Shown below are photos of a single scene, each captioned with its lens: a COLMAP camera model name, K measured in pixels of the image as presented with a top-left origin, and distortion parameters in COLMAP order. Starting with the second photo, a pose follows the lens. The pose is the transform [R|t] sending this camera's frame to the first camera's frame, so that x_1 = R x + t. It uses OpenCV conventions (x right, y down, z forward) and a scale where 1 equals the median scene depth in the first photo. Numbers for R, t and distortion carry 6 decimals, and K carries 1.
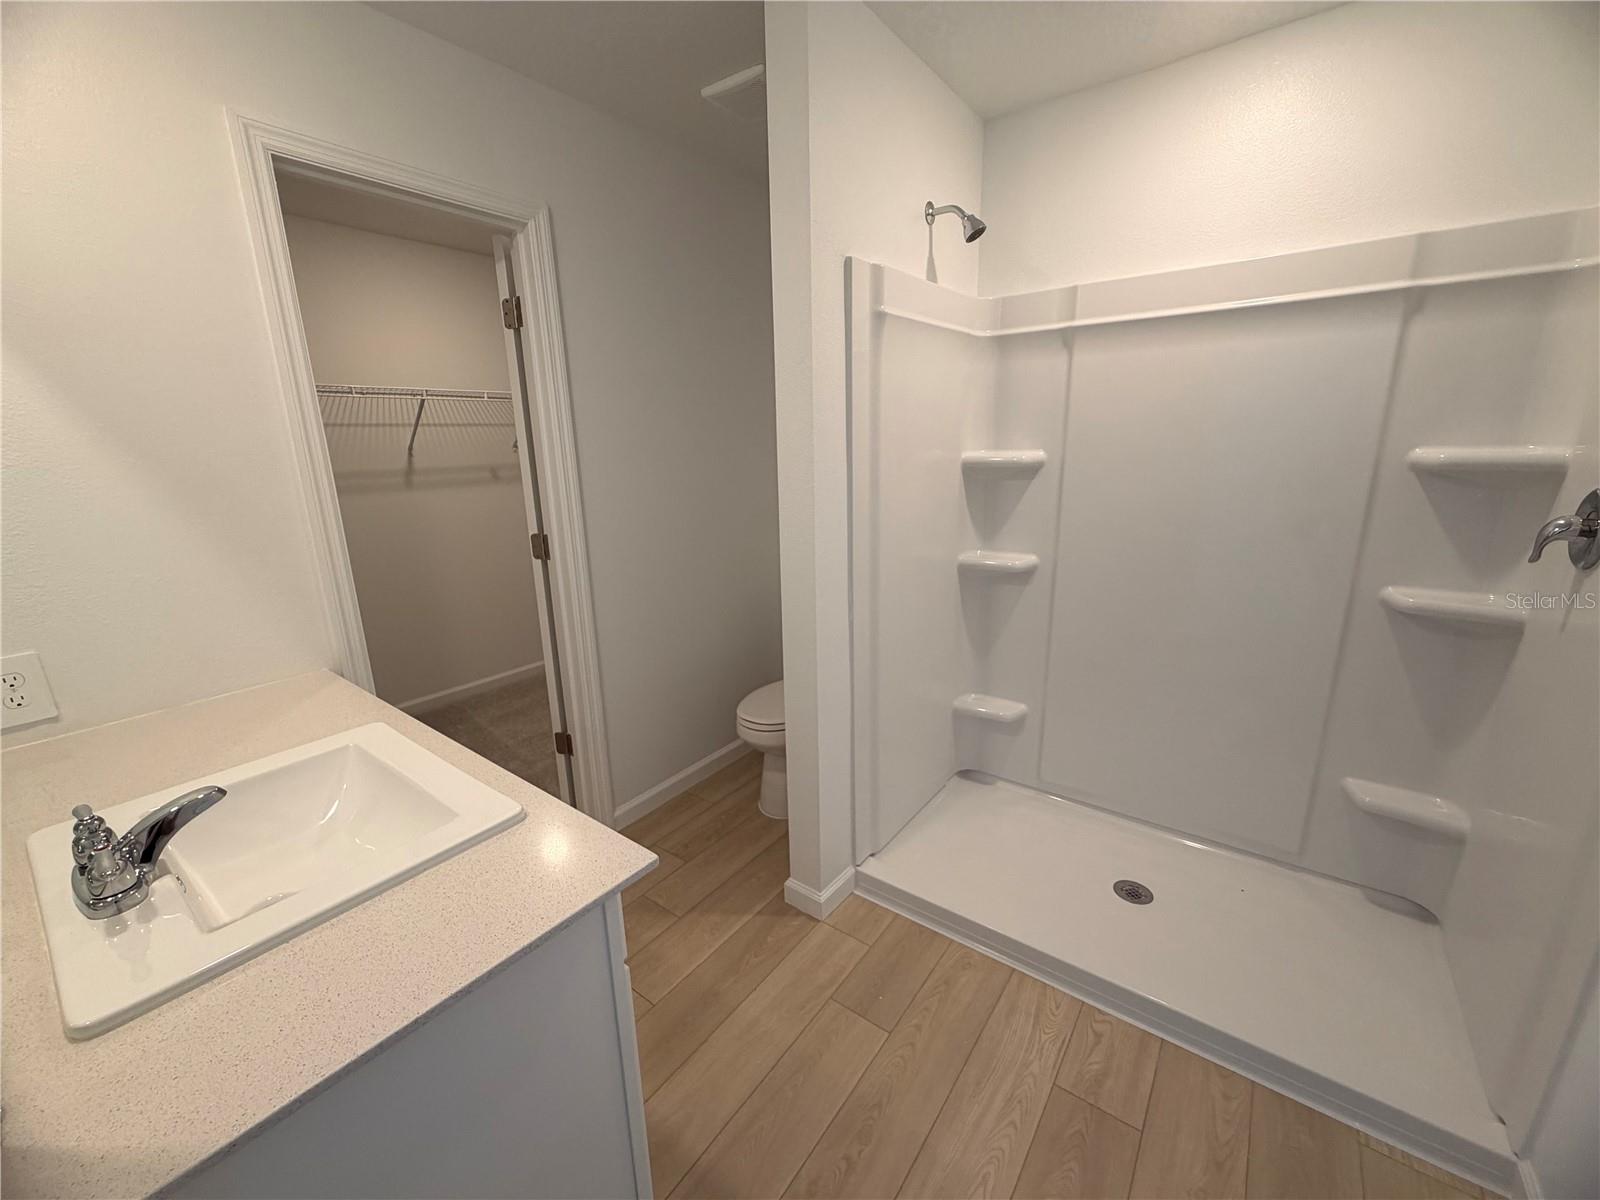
lens RADIAL K [[639.8, 0, 800.0], [0, 639.8, 600.0], [0, 0, 1]] dist [0.000115, 0.000306]
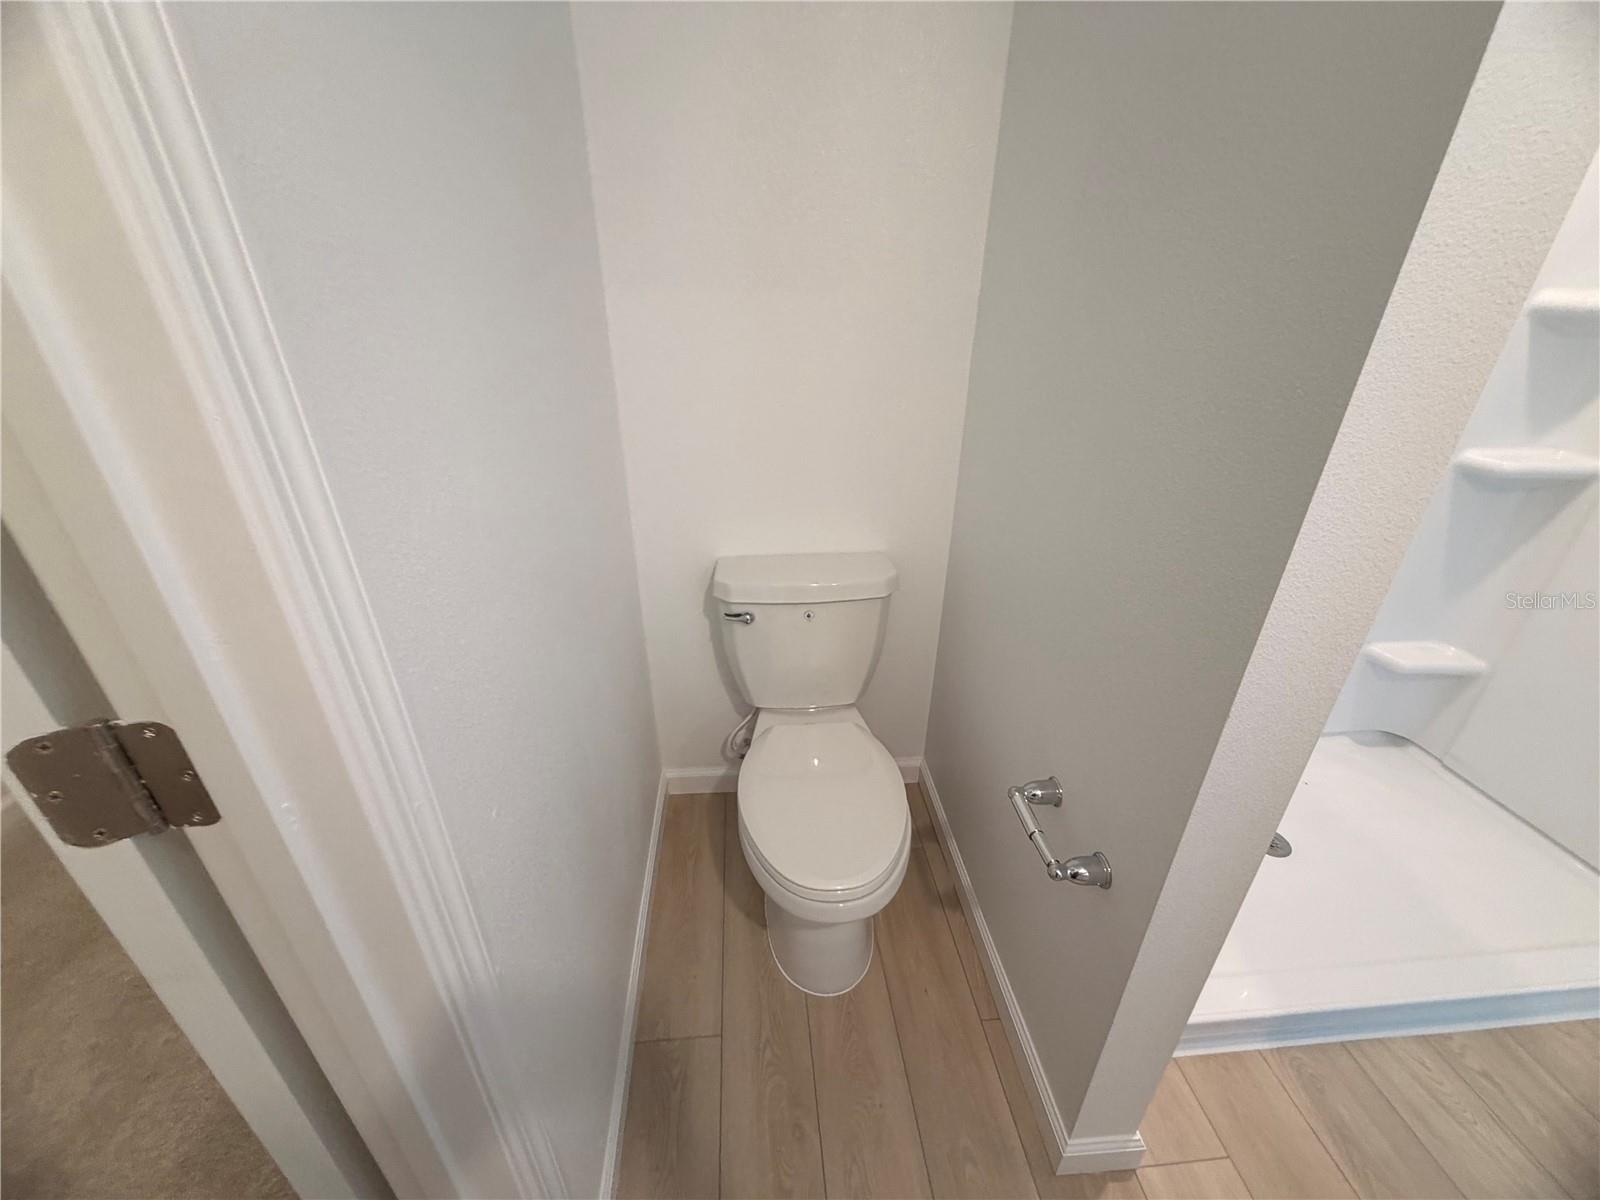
lens RADIAL K [[636.2, 0, 795.6], [0, 636.2, 601.7], [0, 0, 1]] dist [-0.001013, 0.000642]
pose [[0.744381, -0.276656, 0.607748, -0.397854], [0.138201, 0.954259, 0.265121, -0.172499], [-0.653297, -0.113360, 0.748567, 0.827578]]
